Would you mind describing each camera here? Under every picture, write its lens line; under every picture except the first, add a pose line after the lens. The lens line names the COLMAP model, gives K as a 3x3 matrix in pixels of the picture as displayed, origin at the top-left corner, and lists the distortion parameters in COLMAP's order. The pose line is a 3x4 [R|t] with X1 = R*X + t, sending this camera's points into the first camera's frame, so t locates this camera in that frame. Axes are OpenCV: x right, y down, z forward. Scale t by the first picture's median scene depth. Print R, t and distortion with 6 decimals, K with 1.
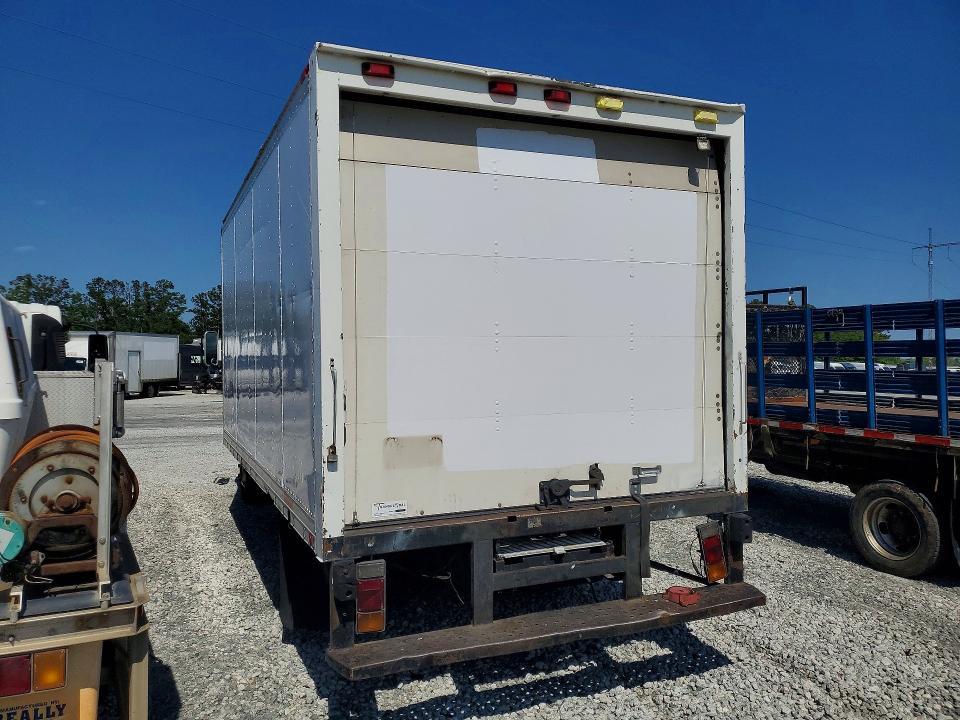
lens RADIAL K [[743.7, 0, 480.0], [0, 743.7, 360.0], [0, 0, 1]] dist [0.029665, -0.004916]
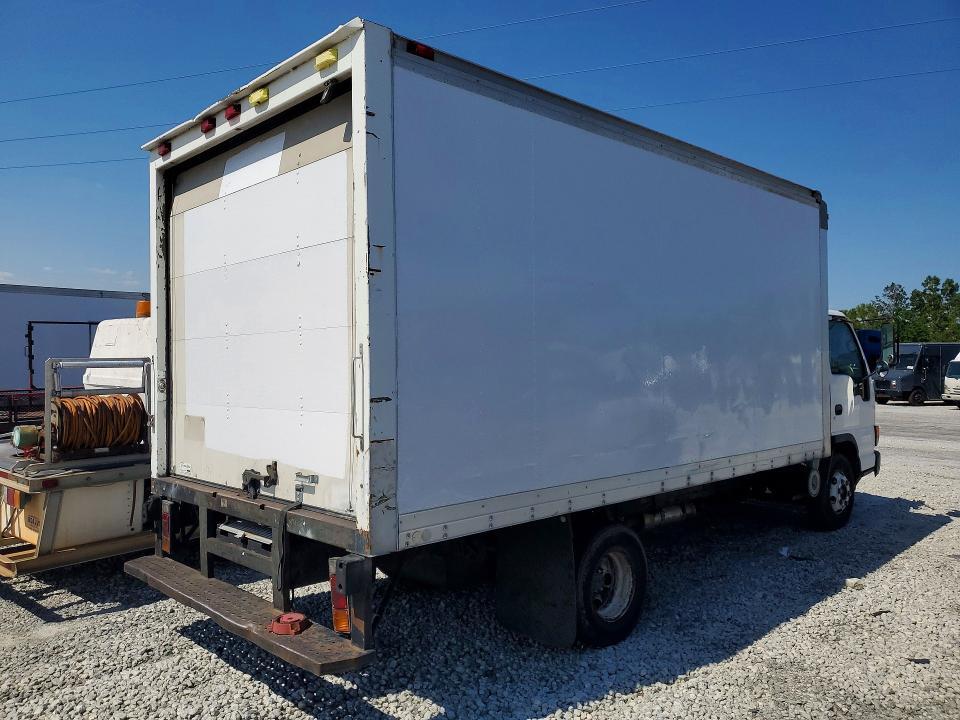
lens RADIAL K [[763.7, 0, 478.7], [0, 763.7, 370.0], [0, 0, 1]] dist [0.013503, 0.000021]
pose [[0.349360, 0.005806, -0.936971, 1.163813], [-0.003773, 0.999981, 0.004789, 0.011916], [0.936981, 0.001862, 0.349375, 0.871948]]
